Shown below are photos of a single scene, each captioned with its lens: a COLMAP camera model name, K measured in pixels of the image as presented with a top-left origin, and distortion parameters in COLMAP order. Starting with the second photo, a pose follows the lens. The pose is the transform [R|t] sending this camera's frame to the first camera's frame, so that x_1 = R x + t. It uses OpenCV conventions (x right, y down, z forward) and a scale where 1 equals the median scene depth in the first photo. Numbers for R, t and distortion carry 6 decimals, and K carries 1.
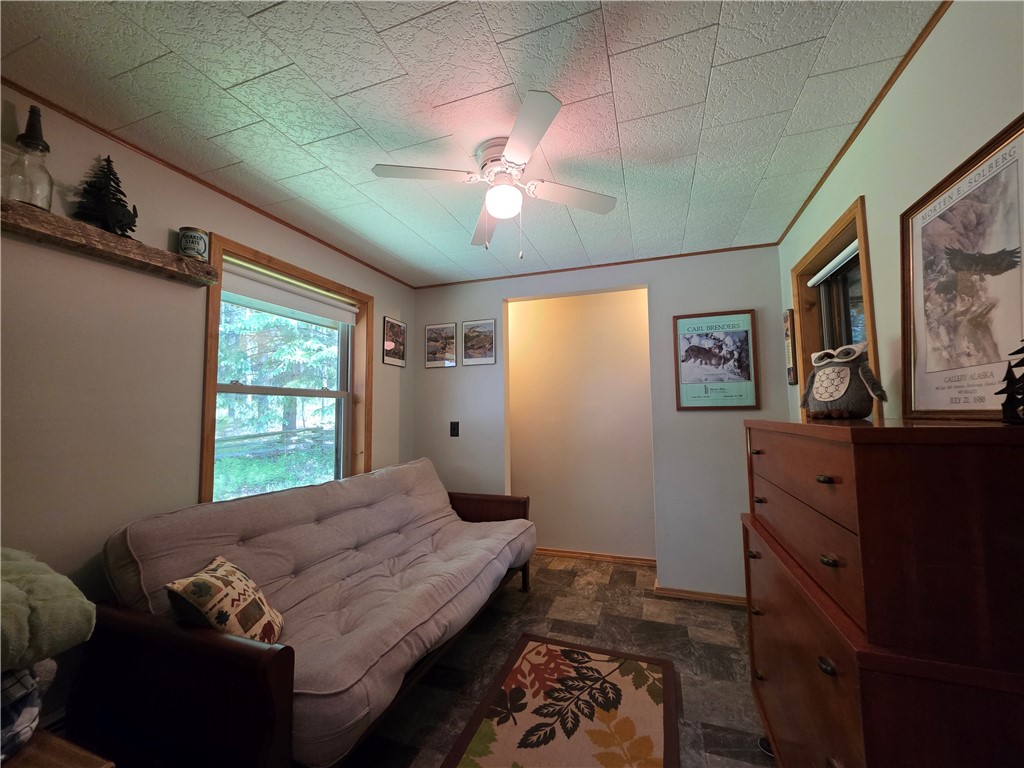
lens RADIAL K [[406.7, 0, 514.4], [0, 406.7, 385.4], [0, 0, 1]] dist [0.000325, 0.000423]
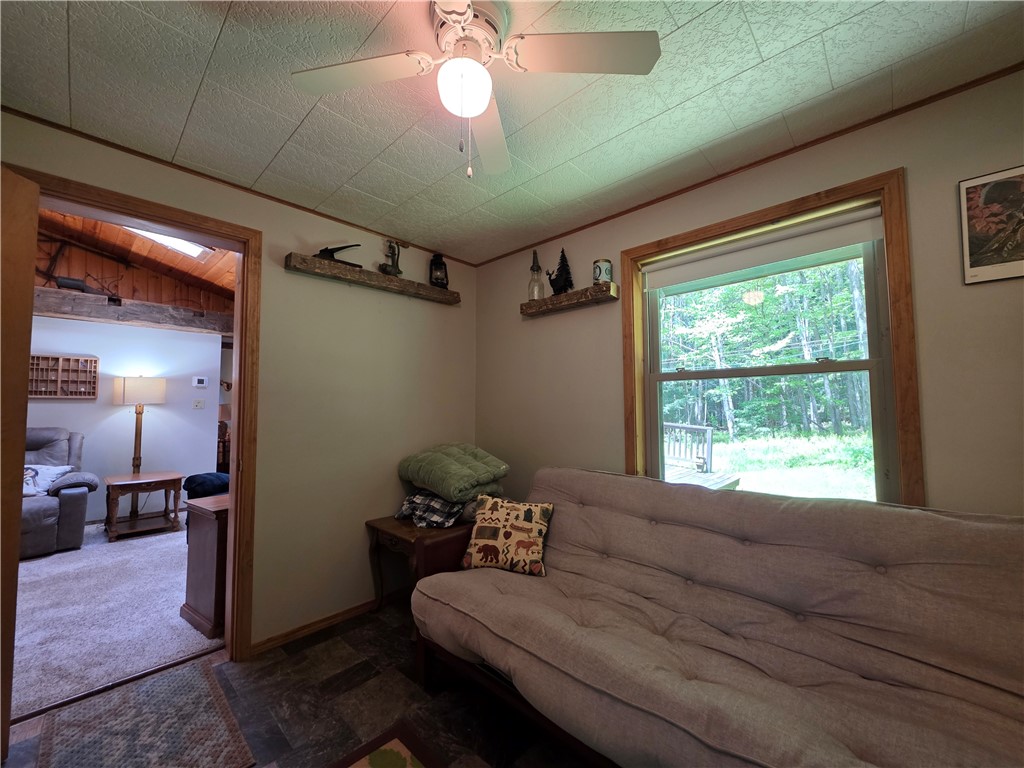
lens RADIAL K [[406.7, 0, 515.9], [0, 406.7, 387.0], [0, 0, 1]] dist [0.000325, 0.000423]
pose [[-0.400108, -0.046198, -0.915303, 0.417373], [0.067945, 0.994485, -0.079895, 0.089249], [0.913946, -0.094157, -0.394763, 1.023057]]
